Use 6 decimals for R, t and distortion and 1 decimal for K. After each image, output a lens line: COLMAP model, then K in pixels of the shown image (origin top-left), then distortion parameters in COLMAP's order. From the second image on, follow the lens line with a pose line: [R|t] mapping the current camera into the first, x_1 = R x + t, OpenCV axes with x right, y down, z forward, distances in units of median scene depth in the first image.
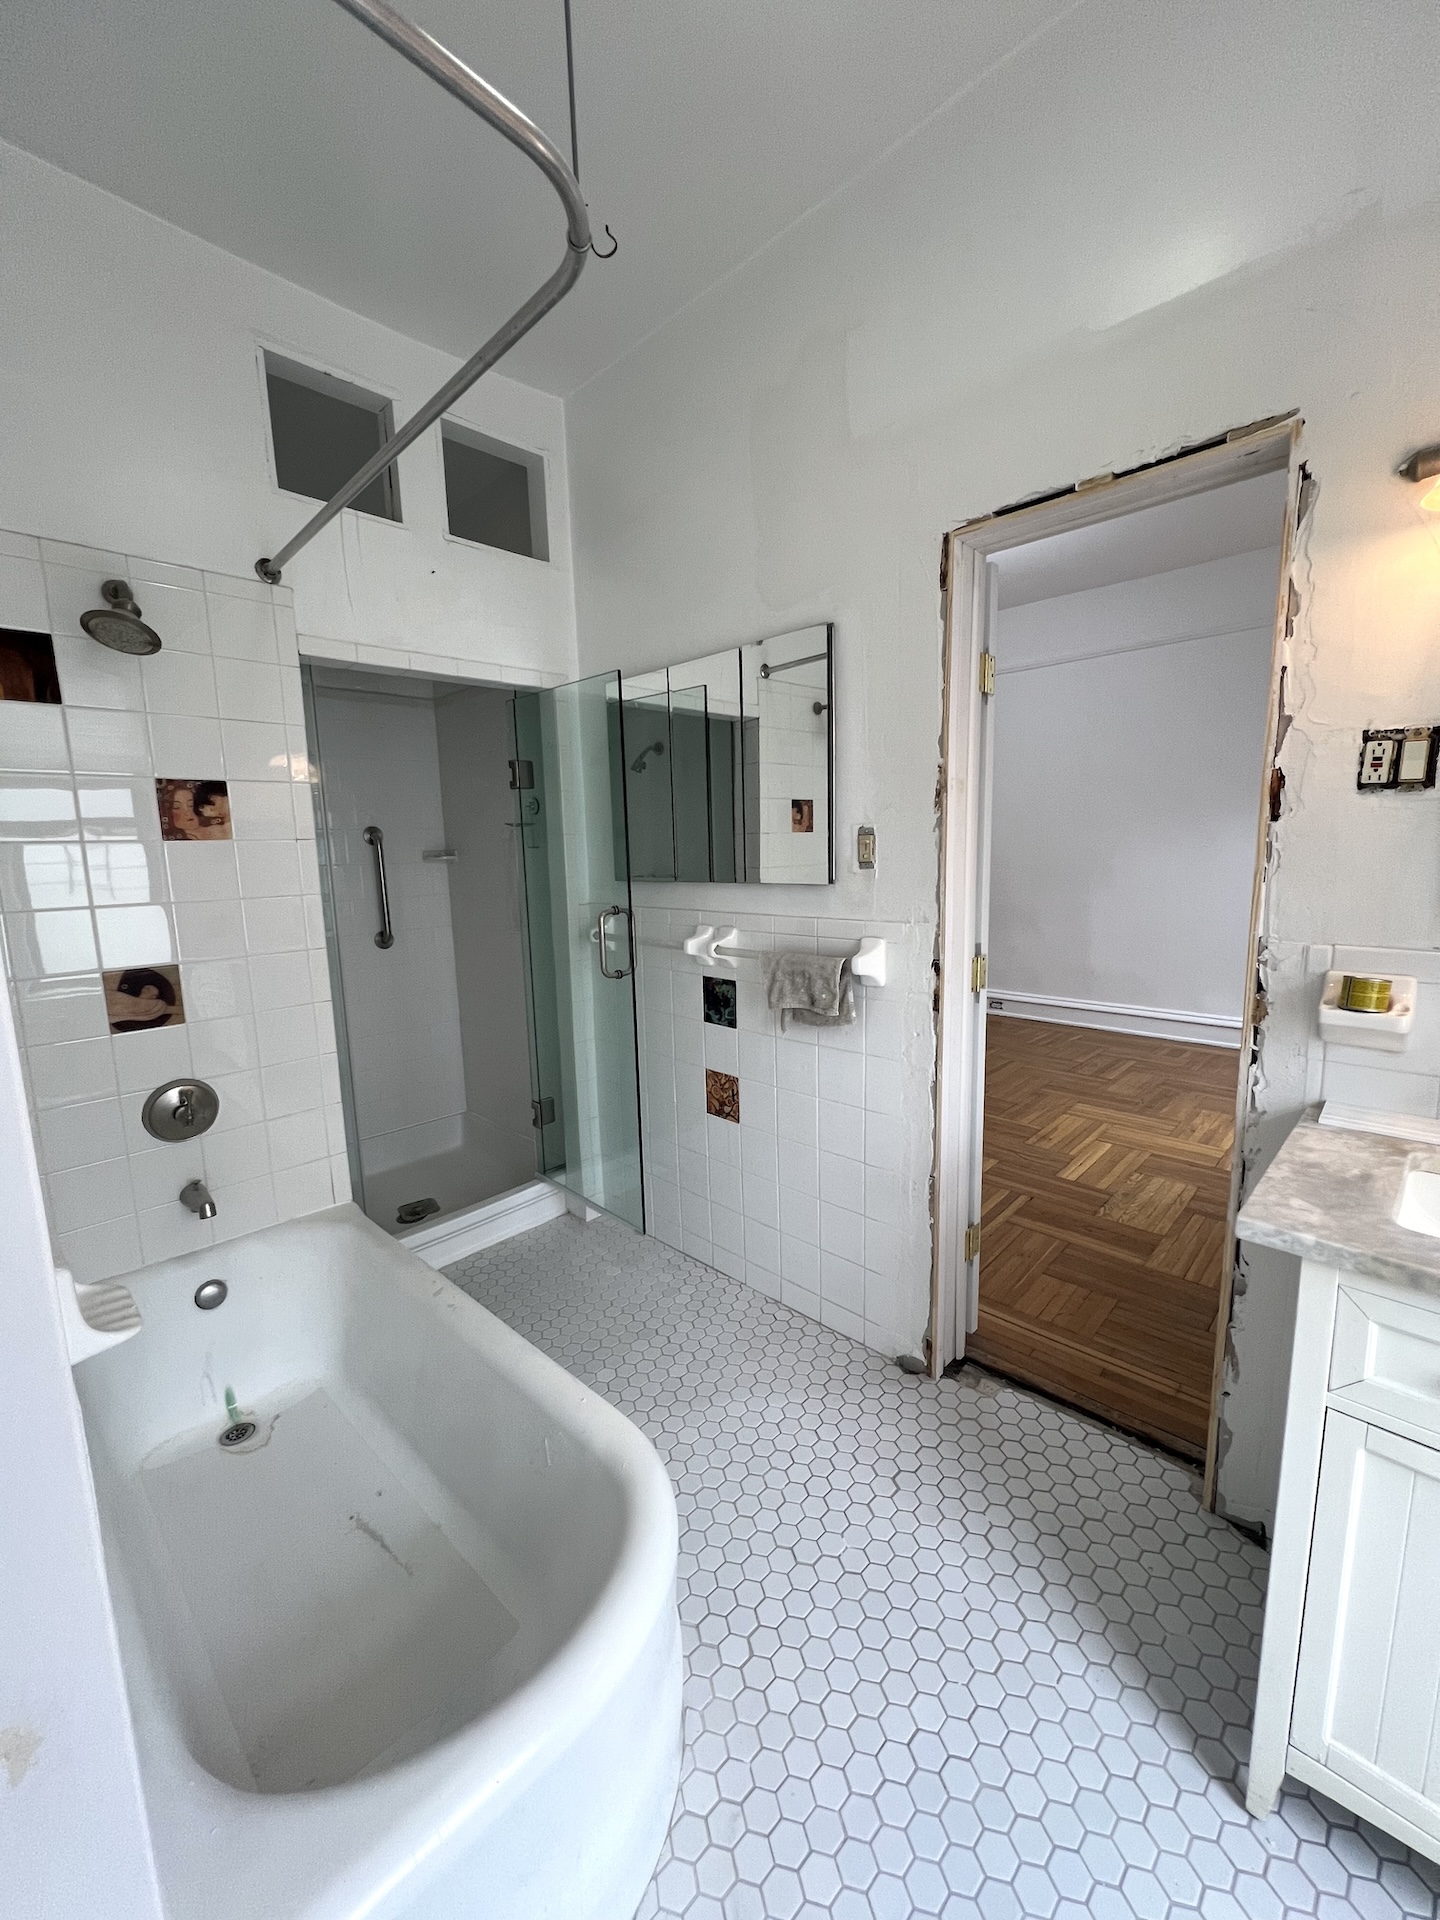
lens RADIAL K [[780.4, 0, 721.6], [0, 780.4, 965.7], [0, 0, 1]] dist [-0.000428, -0.001123]
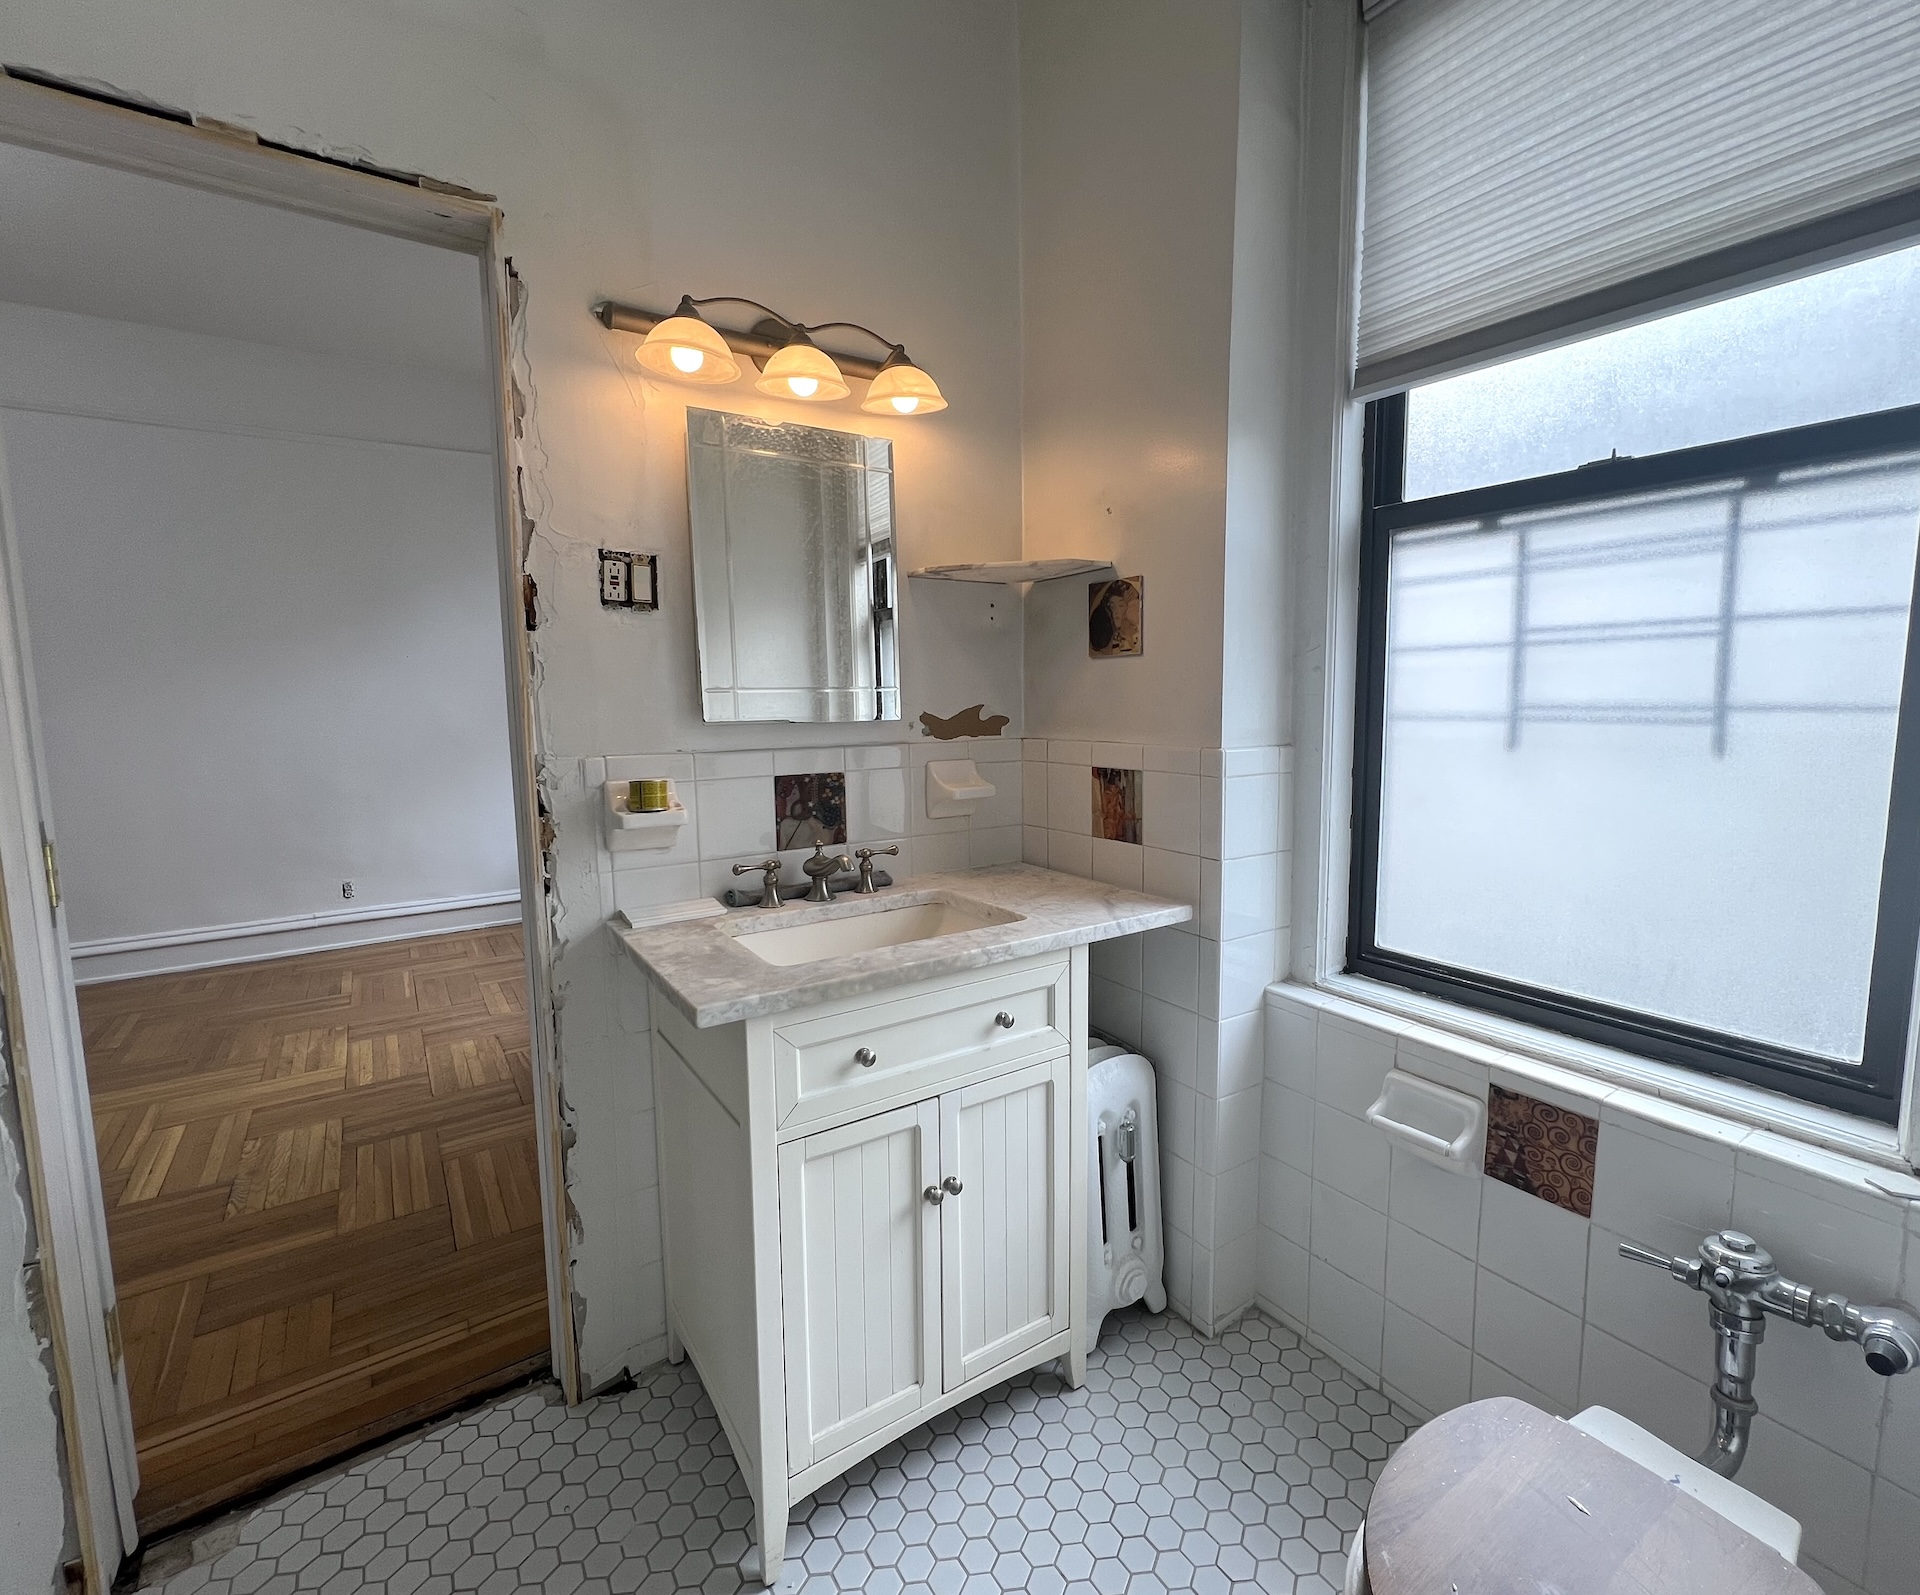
lens RADIAL K [[874.4, 0, 1006.4], [0, 874.4, 802.9], [0, 0, 1]] dist [-0.005112, 0.001144]
pose [[0.168019, -0.092879, 0.981399, -0.243881], [0.162706, 0.984510, 0.065318, 0.042751], [-0.972264, 0.148705, 0.180528, 0.279740]]
